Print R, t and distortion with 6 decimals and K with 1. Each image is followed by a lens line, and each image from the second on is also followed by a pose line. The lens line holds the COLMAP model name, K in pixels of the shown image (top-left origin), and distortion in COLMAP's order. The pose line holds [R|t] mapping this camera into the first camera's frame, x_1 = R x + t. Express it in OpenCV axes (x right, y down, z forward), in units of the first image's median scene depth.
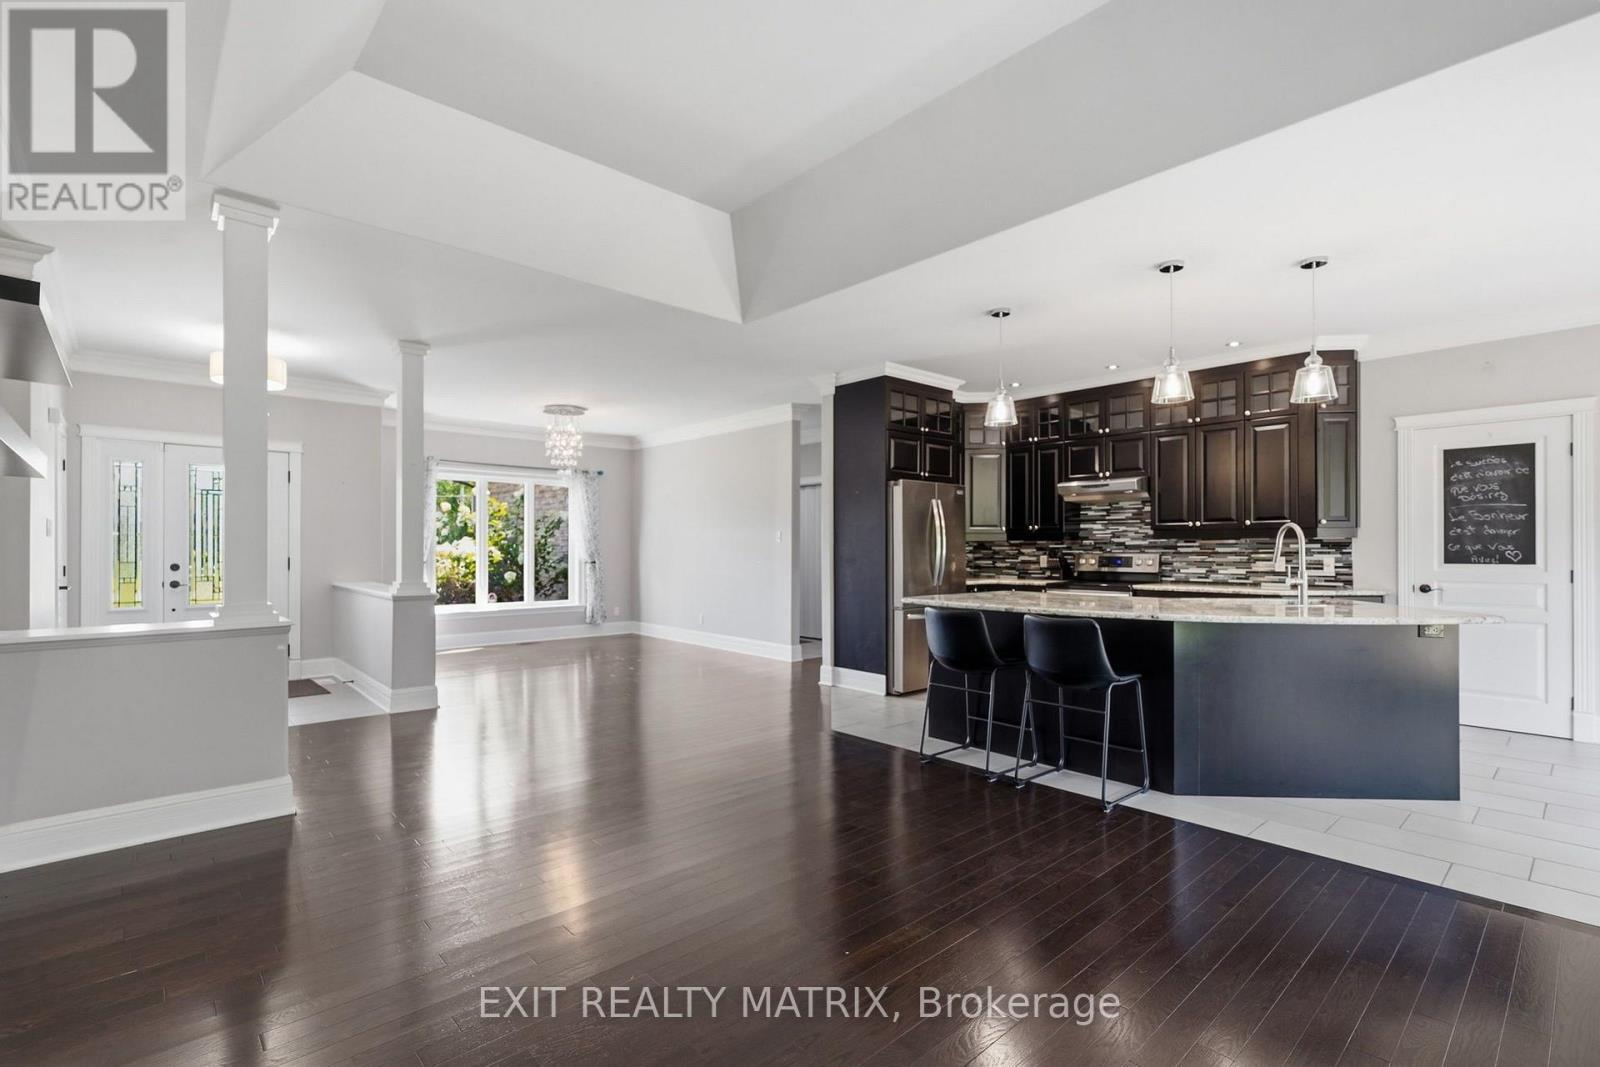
lens RADIAL K [[730.1, 0, 798.3], [0, 730.1, 547.6], [0, 0, 1]] dist [-0.000682, 0.002903]
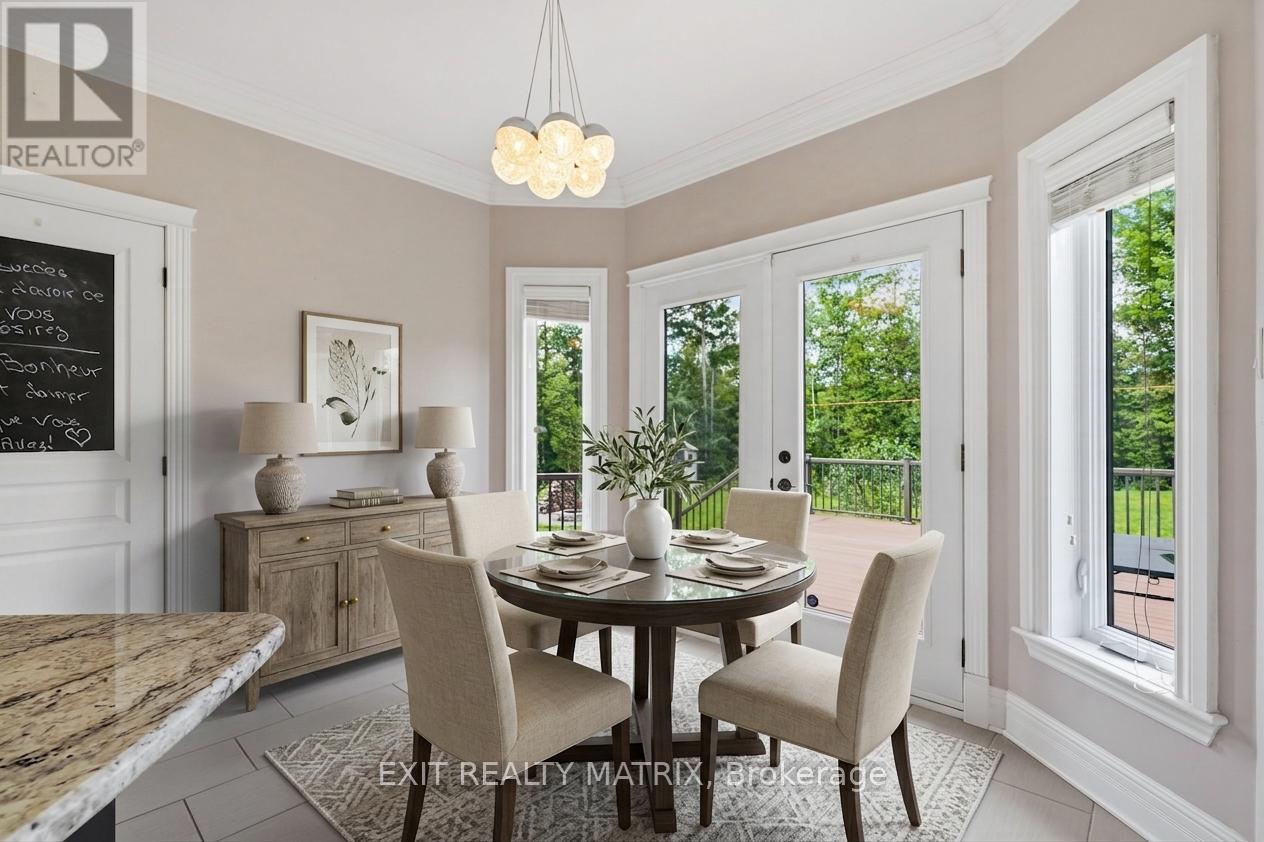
lens RADIAL K [[576.8, 0, 628.6], [0, 576.8, 423.8], [0, 0, 1]] dist [-0.000682, 0.002903]
pose [[-0.072873, 0.005016, 0.997329, 0.346332], [-0.000694, 0.999987, -0.005080, 0.002268], [-0.997341, -0.001062, -0.072868, 0.427620]]
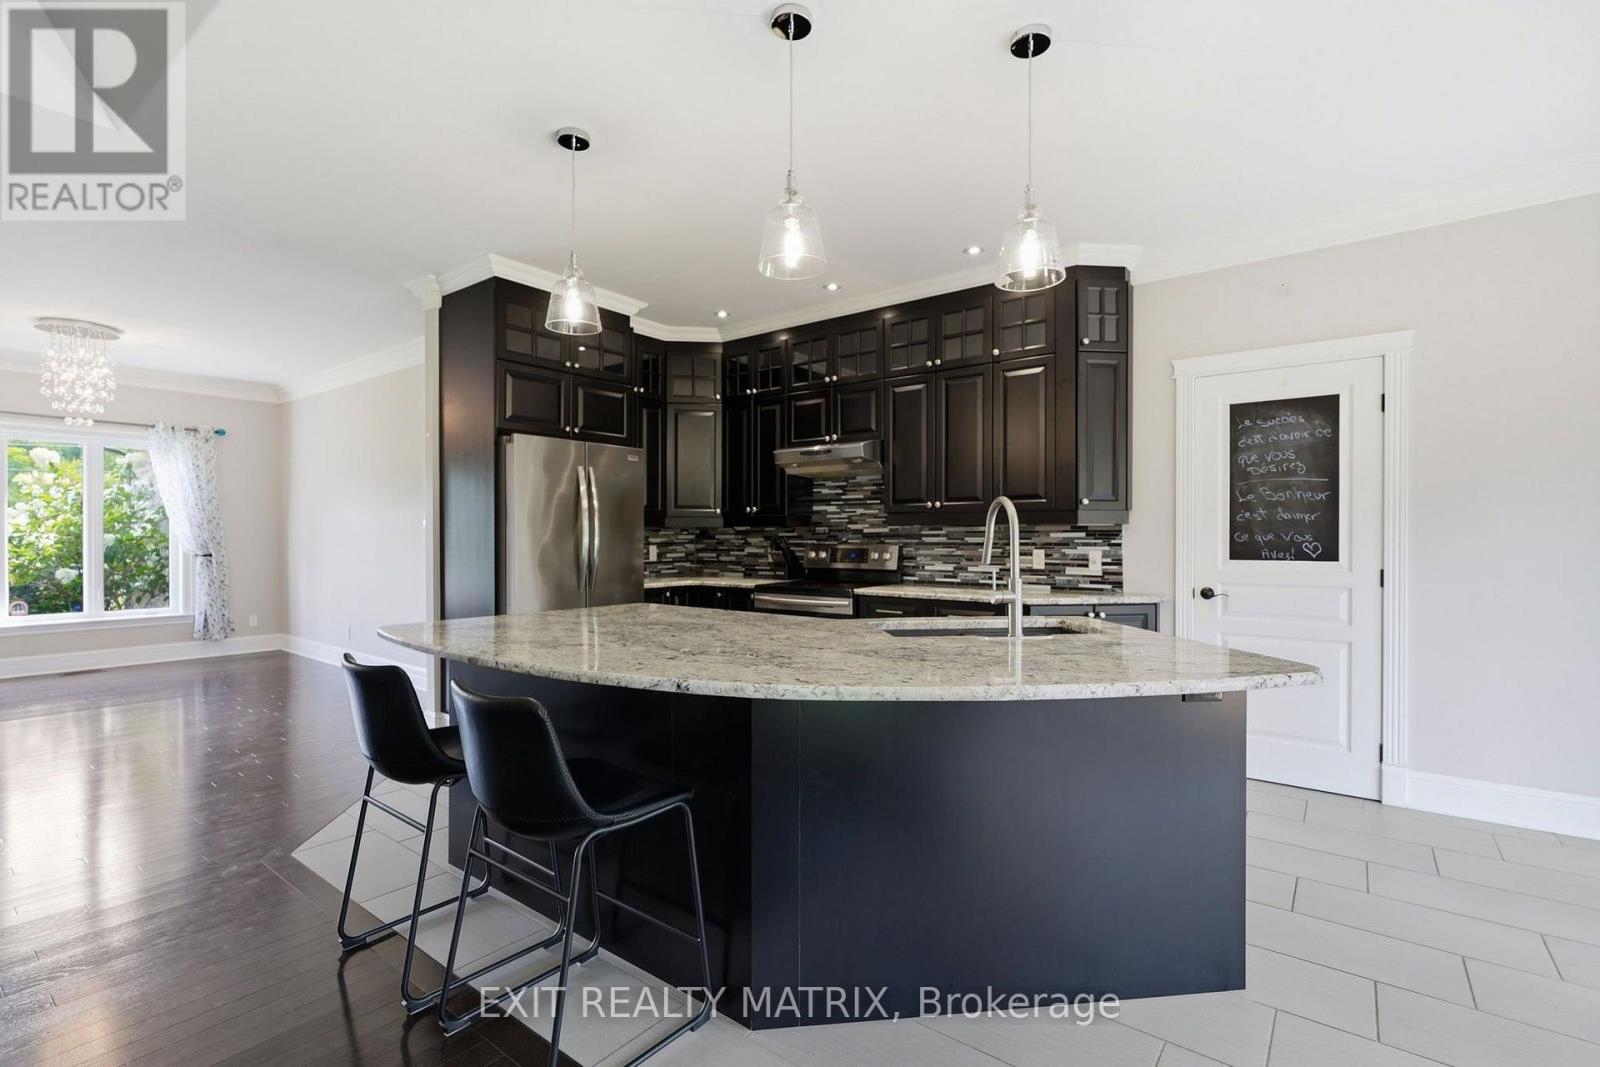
lens RADIAL K [[730.1, 0, 795.2], [0, 730.1, 541.6], [0, 0, 1]] dist [-0.000682, 0.002903]
pose [[0.983830, 0.000034, 0.179103, 0.246458], [-0.001747, 0.999954, 0.009407, -0.001709], [-0.179095, -0.009568, 0.983785, 0.272480]]
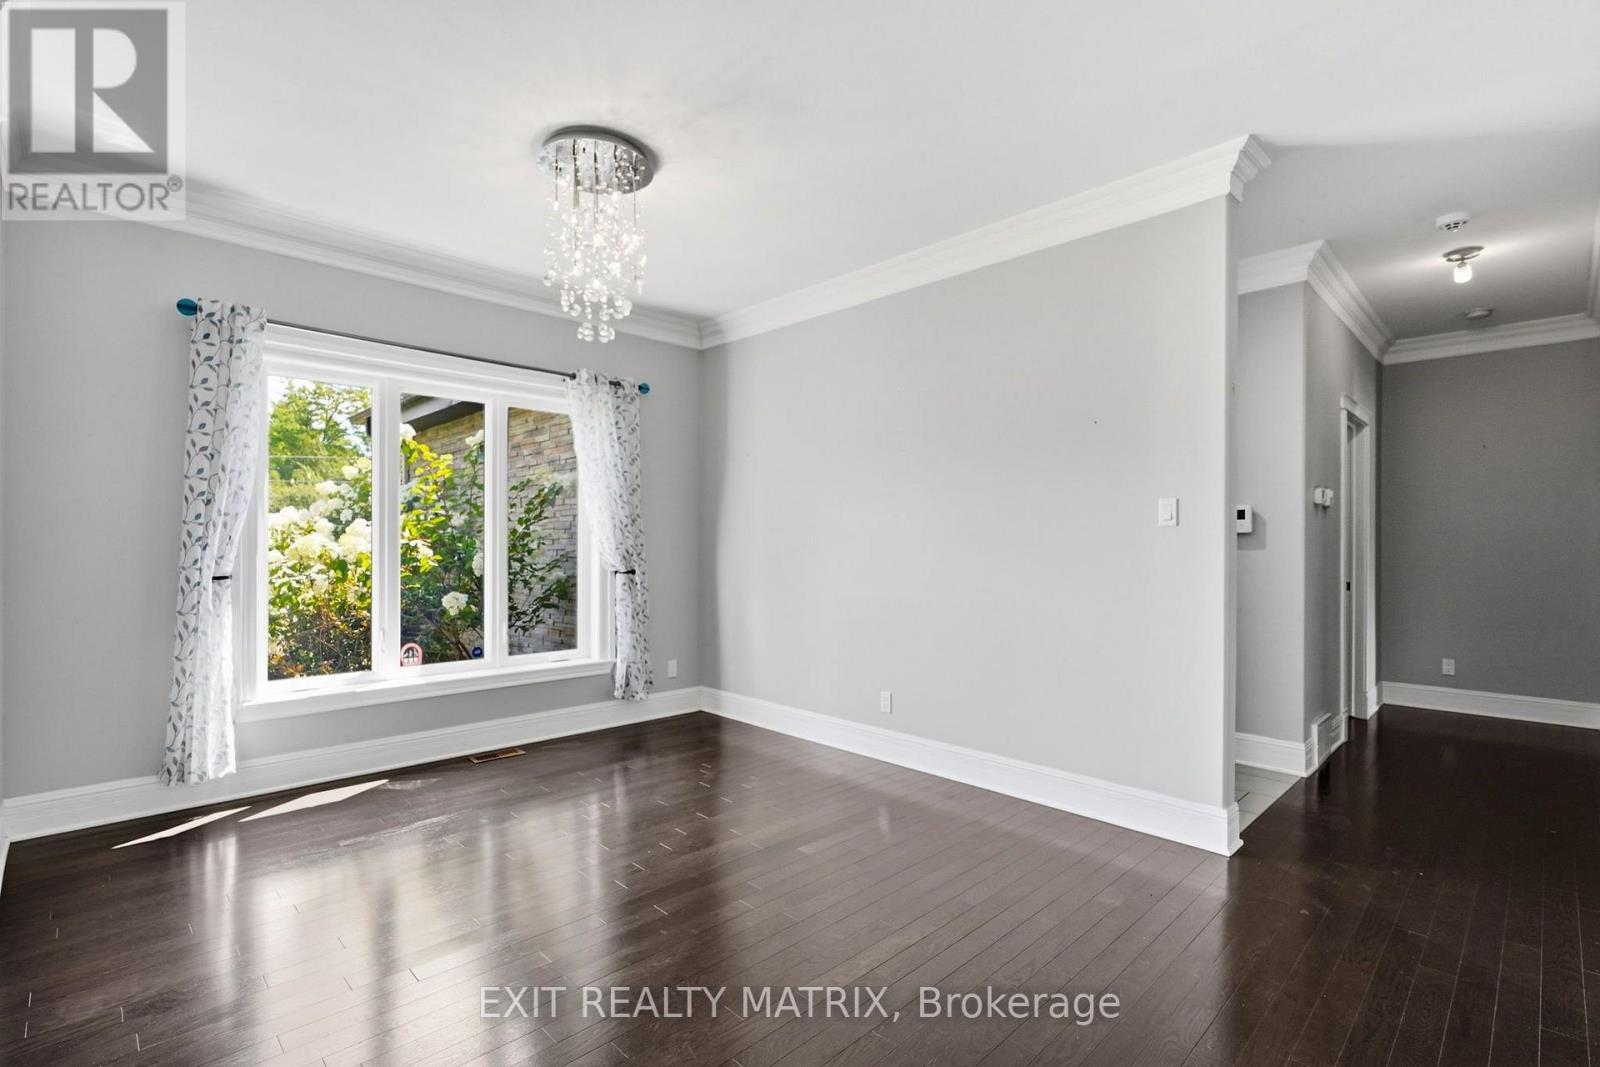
lens RADIAL K [[730.1, 0, 799.1], [0, 730.1, 545.4], [0, 0, 1]] dist [-0.000682, 0.002903]
pose [[0.998949, 0.002201, 0.045774, -0.287962], [-0.002361, 0.999991, 0.003448, 0.001010], [-0.045766, -0.003552, 0.998946, 0.770438]]
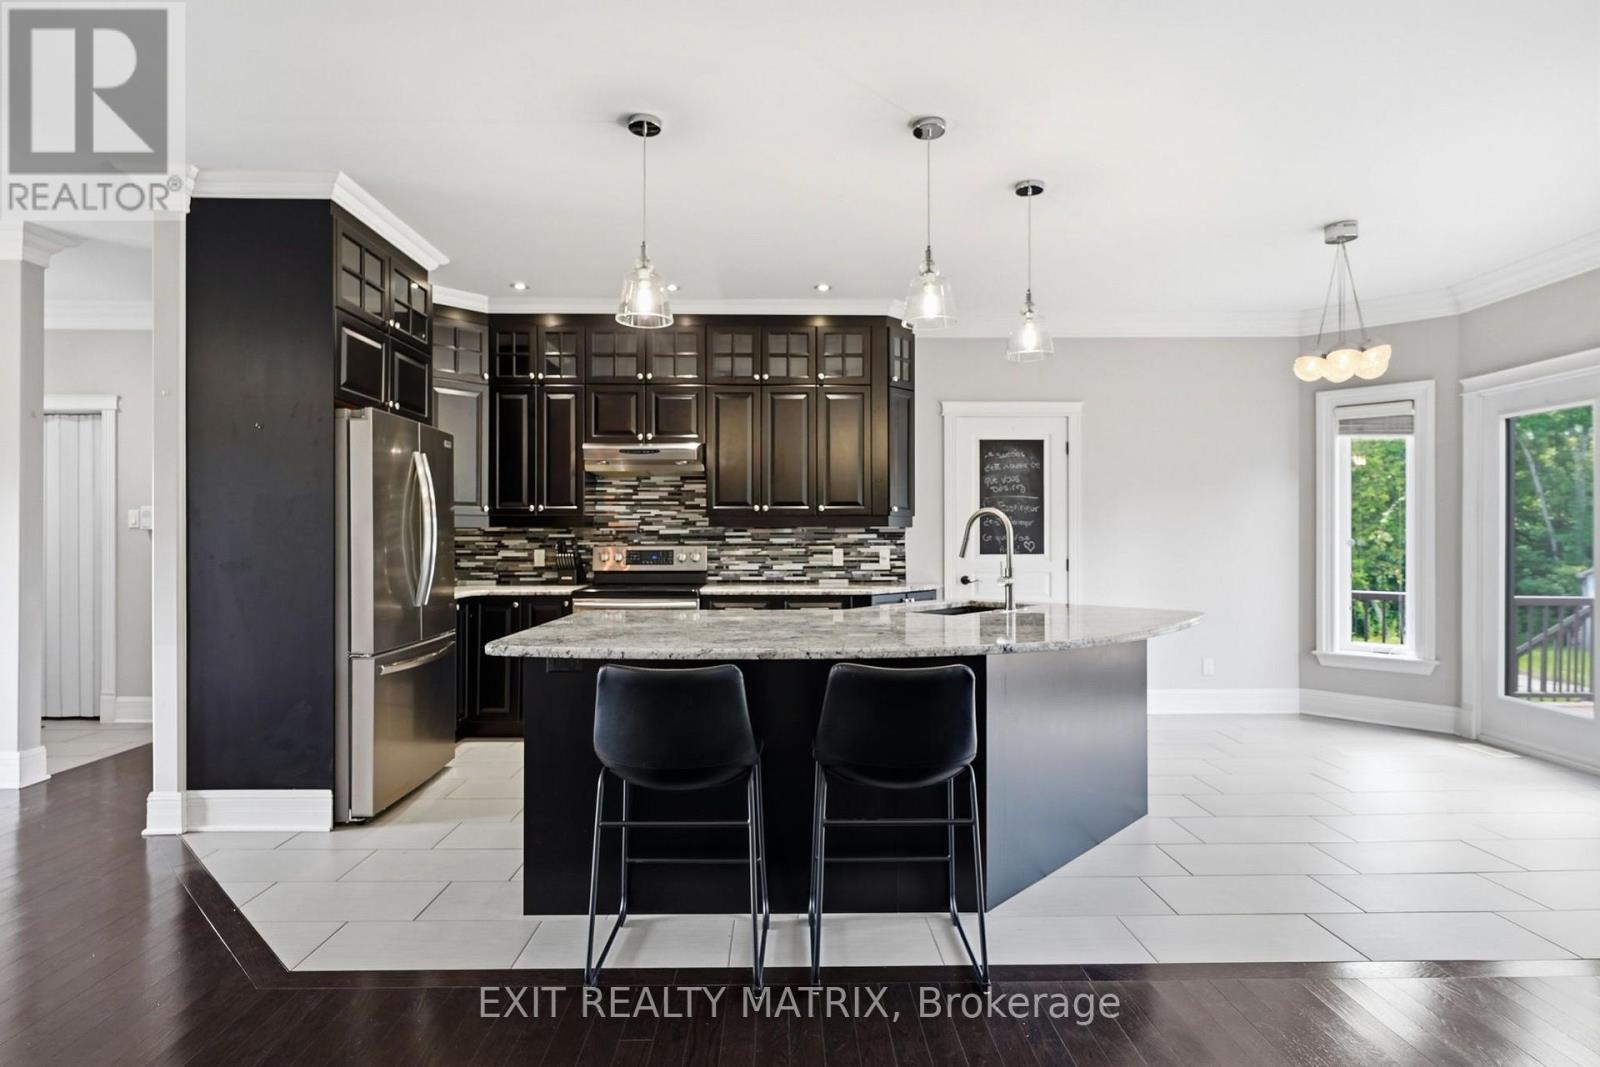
lens RADIAL K [[816.8, 0, 794.7], [0, 816.8, 538.5], [0, 0, 1]] dist [0.001595, 0.001796]
pose [[0.661415, -0.000648, 0.750020, -0.086875], [-0.001006, 0.999998, 0.001751, -0.001036], [-0.750019, -0.001913, 0.661413, 0.348851]]
